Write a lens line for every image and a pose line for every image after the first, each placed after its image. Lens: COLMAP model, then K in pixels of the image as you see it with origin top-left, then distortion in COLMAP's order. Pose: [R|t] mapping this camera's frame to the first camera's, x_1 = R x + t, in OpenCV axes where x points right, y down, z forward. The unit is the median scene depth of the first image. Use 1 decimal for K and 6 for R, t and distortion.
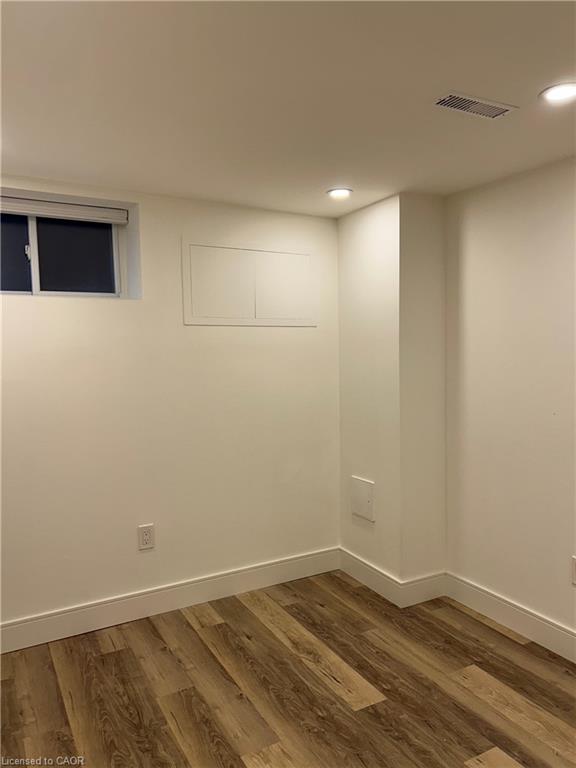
lens RADIAL K [[578.7, 0, 289.3], [0, 578.7, 389.0], [0, 0, 1]] dist [0.048440, -0.055768]
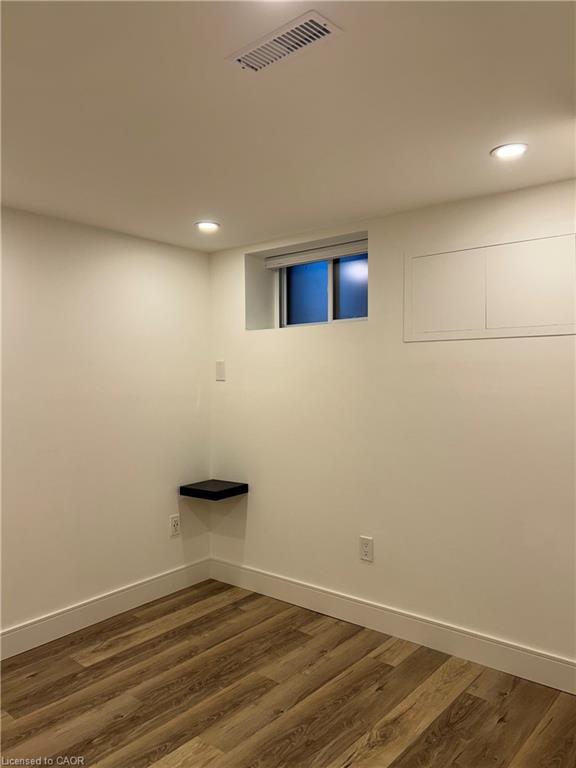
lens RADIAL K [[578.7, 0, 289.5], [0, 578.7, 382.2], [0, 0, 1]] dist [0.048440, -0.055768]
pose [[0.330734, 0.021314, -0.943483, 0.704931], [-0.055792, 0.998438, 0.002998, -0.038656], [0.942073, 0.051648, 0.331407, 0.532511]]
